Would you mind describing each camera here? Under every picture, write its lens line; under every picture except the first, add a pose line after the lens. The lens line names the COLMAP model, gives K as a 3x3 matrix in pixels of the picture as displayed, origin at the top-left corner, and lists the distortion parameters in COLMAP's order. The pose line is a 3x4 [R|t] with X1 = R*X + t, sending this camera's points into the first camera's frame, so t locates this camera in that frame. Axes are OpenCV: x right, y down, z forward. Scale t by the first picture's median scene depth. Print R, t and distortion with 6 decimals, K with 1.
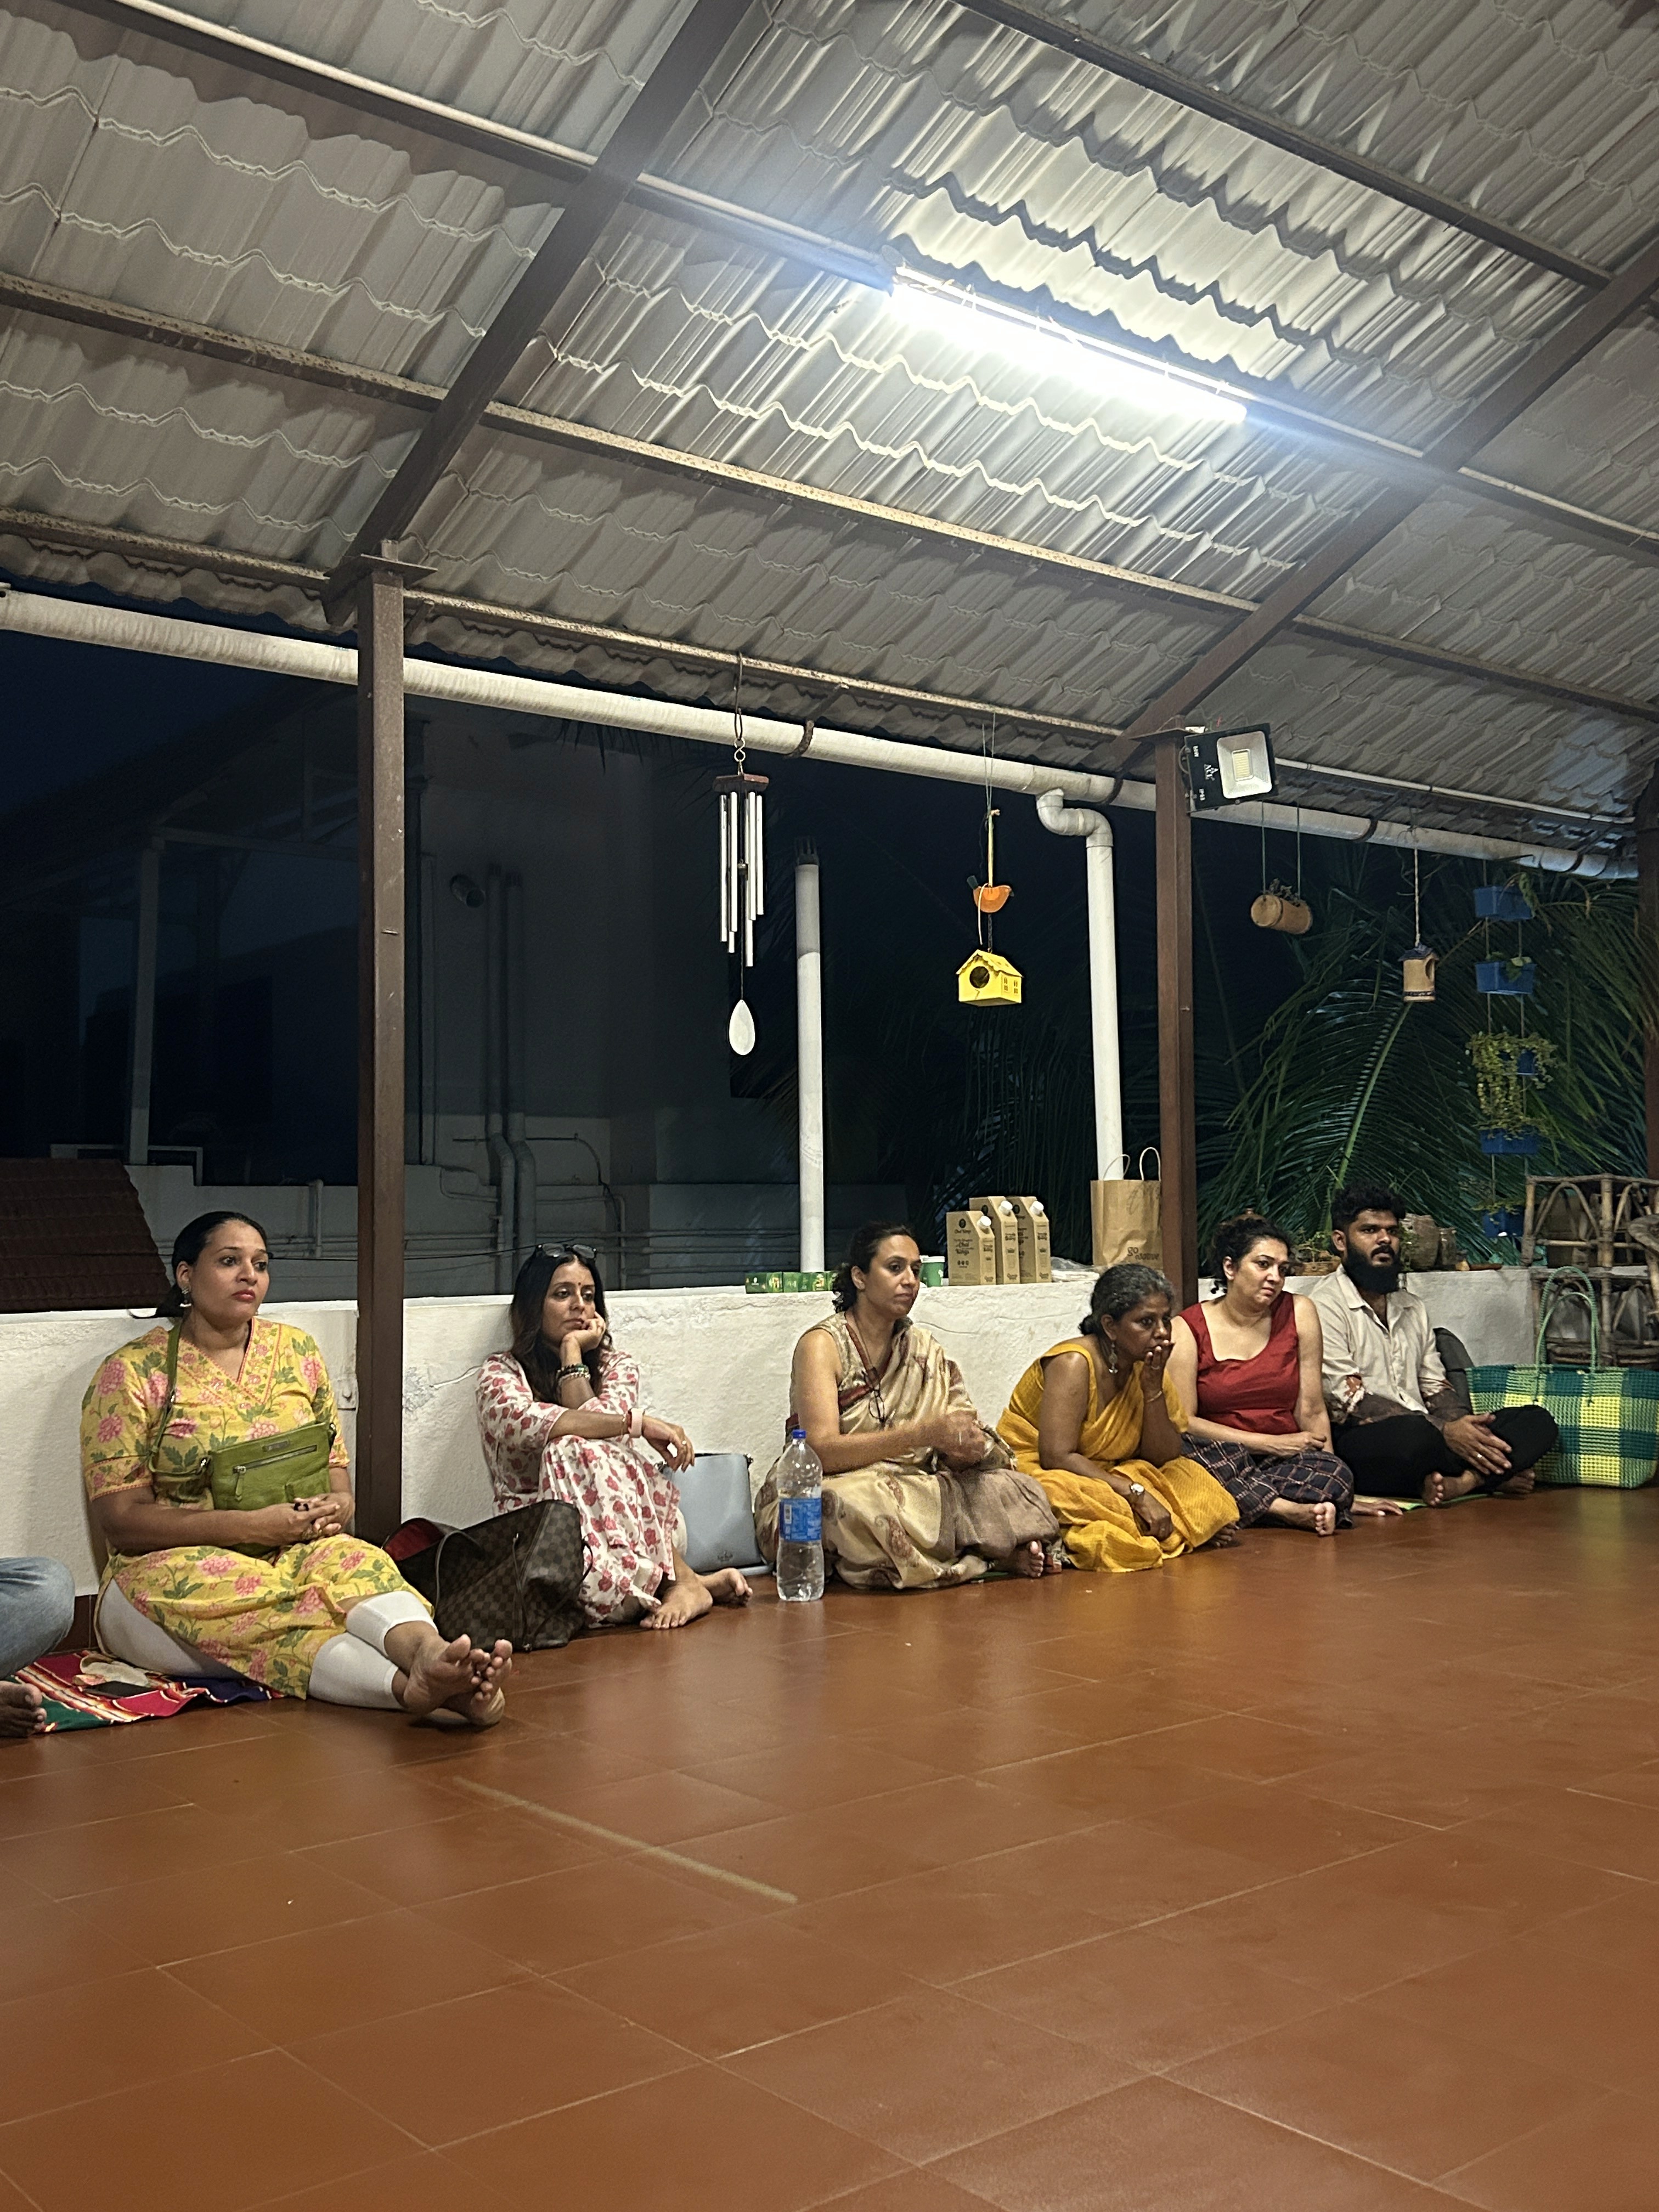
lens RADIAL K [[2136.0, 0, 829.5], [0, 2136.0, 1106.0], [0, 0, 1]] dist [0.162406, -0.377592]
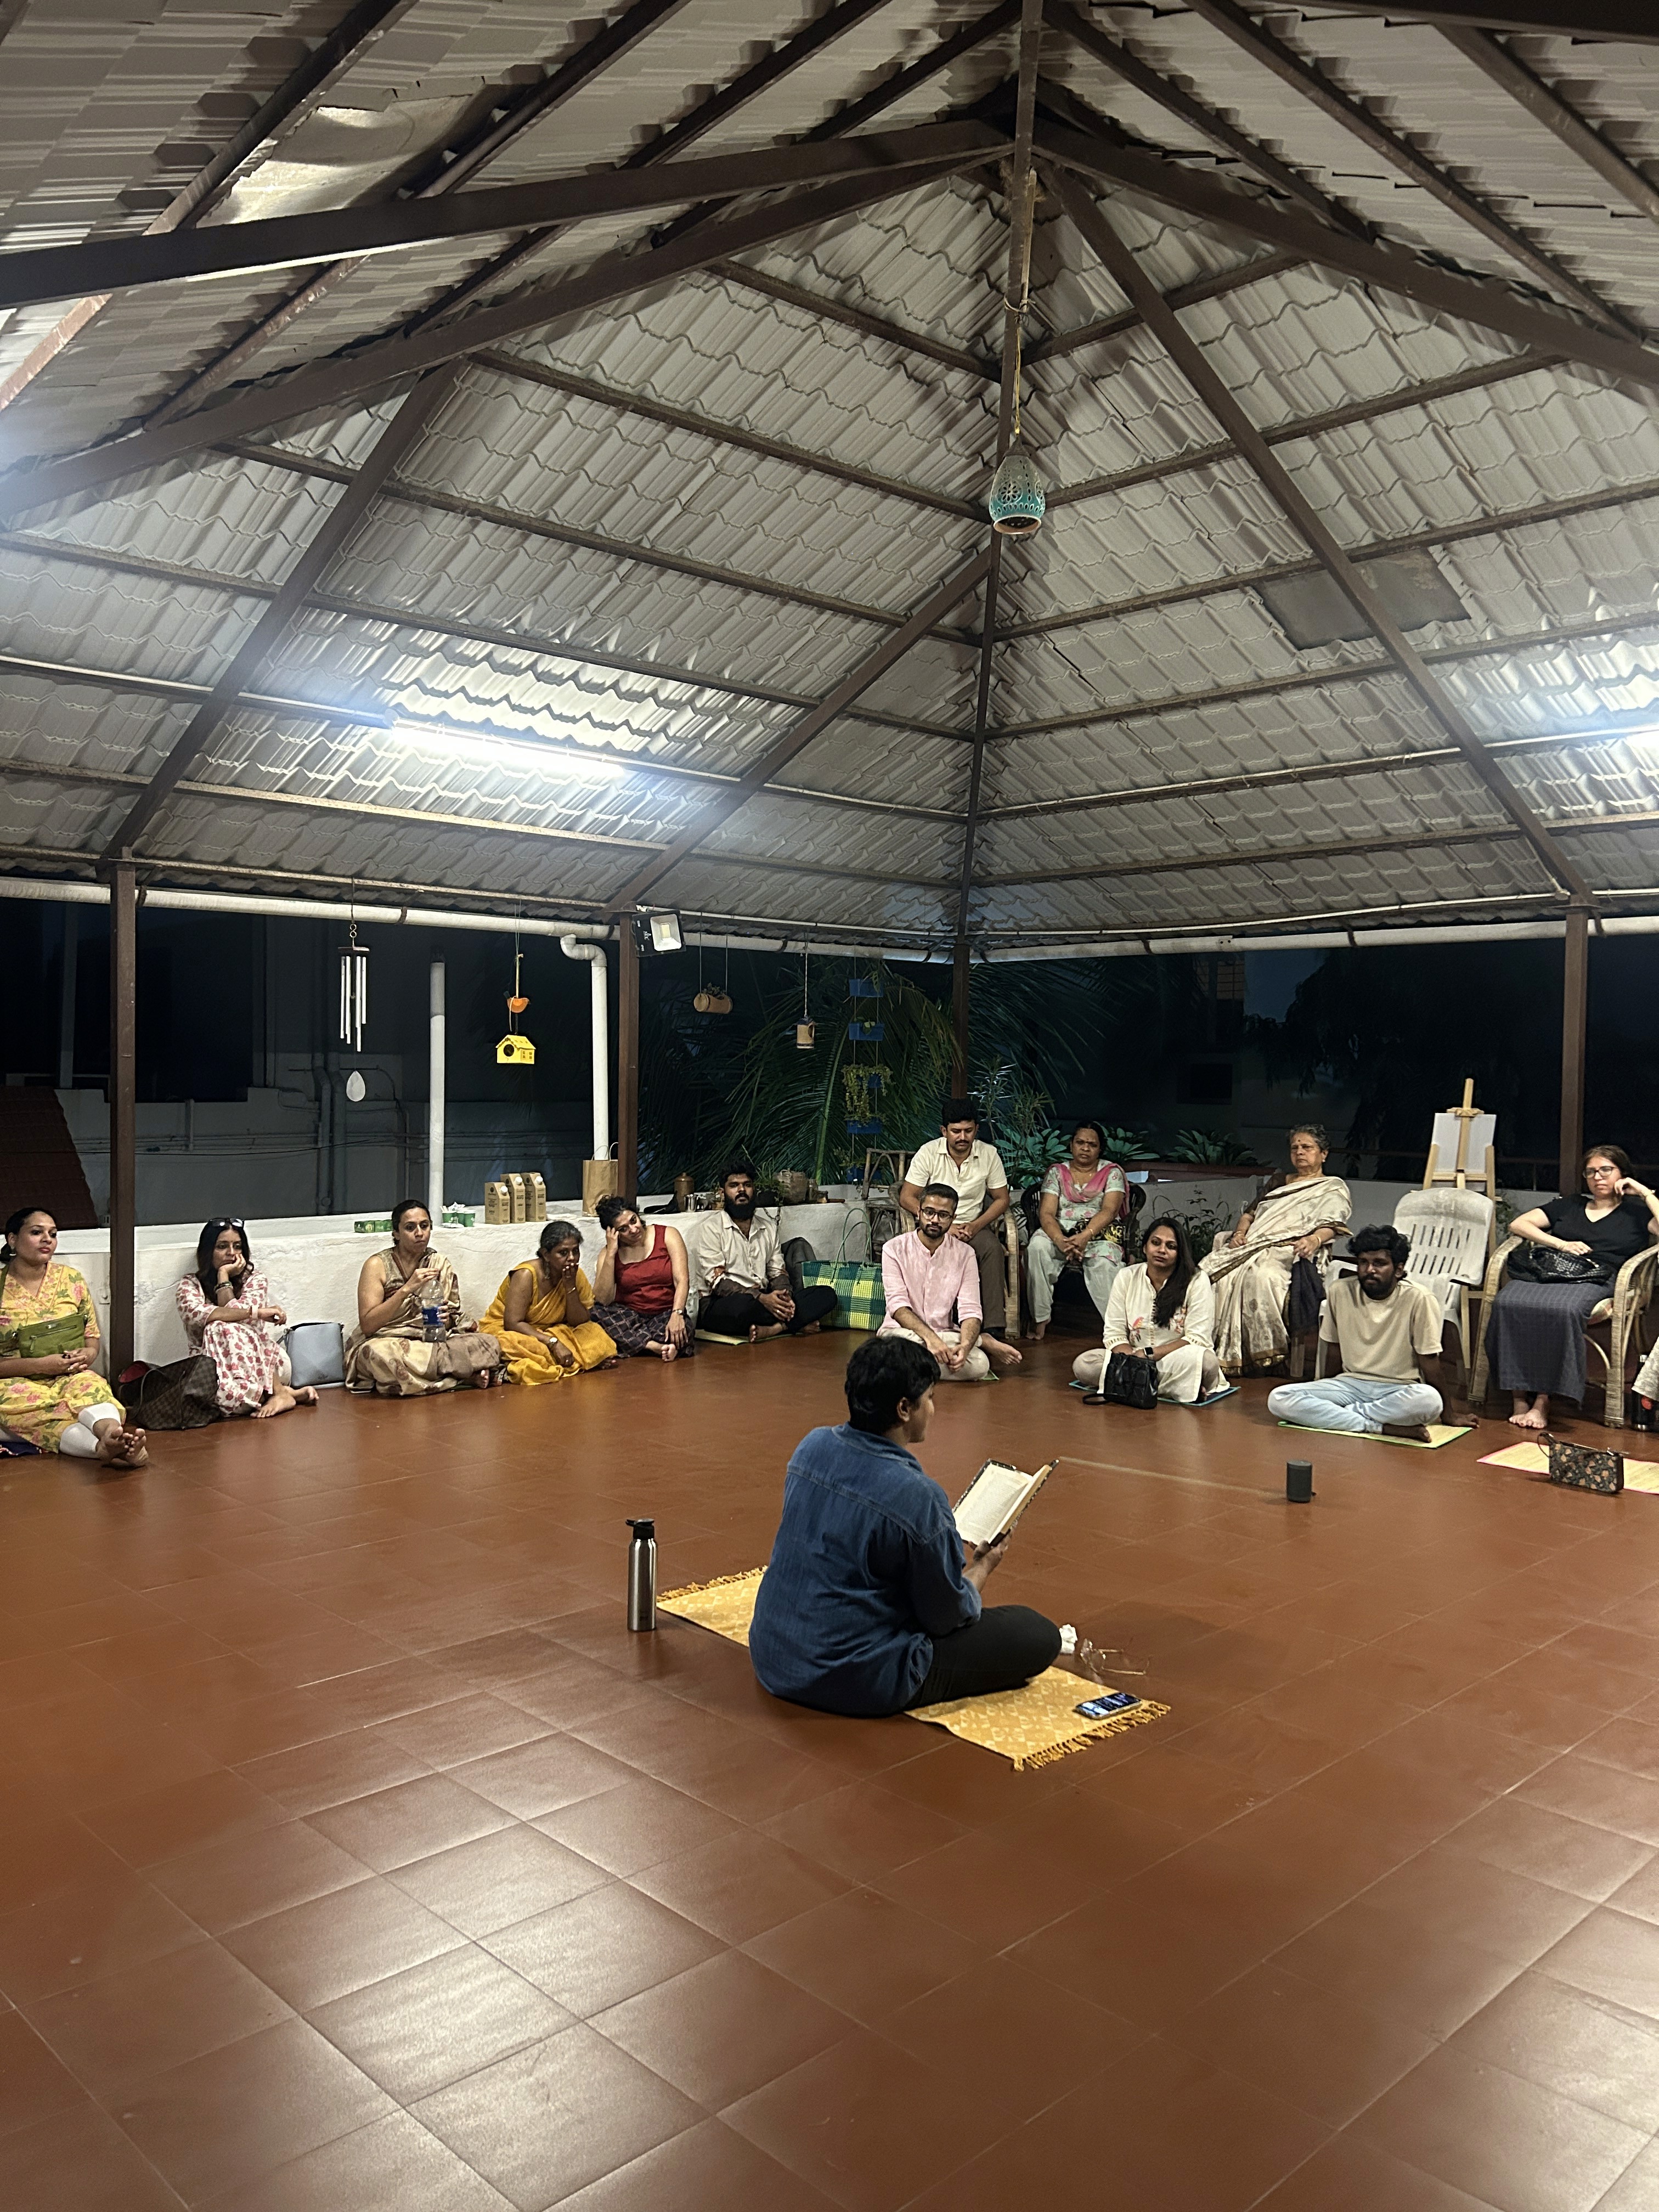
lens RADIAL K [[1670.5, 0, 830.5], [0, 1670.5, 1119.0], [0, 0, 1]] dist [0.148580, -0.342312]
pose [[0.996835, 0.019884, 0.076965, 0.282451], [-0.026610, 0.995820, 0.087375, -0.162060], [-0.074906, -0.089146, 0.993198, -0.504062]]
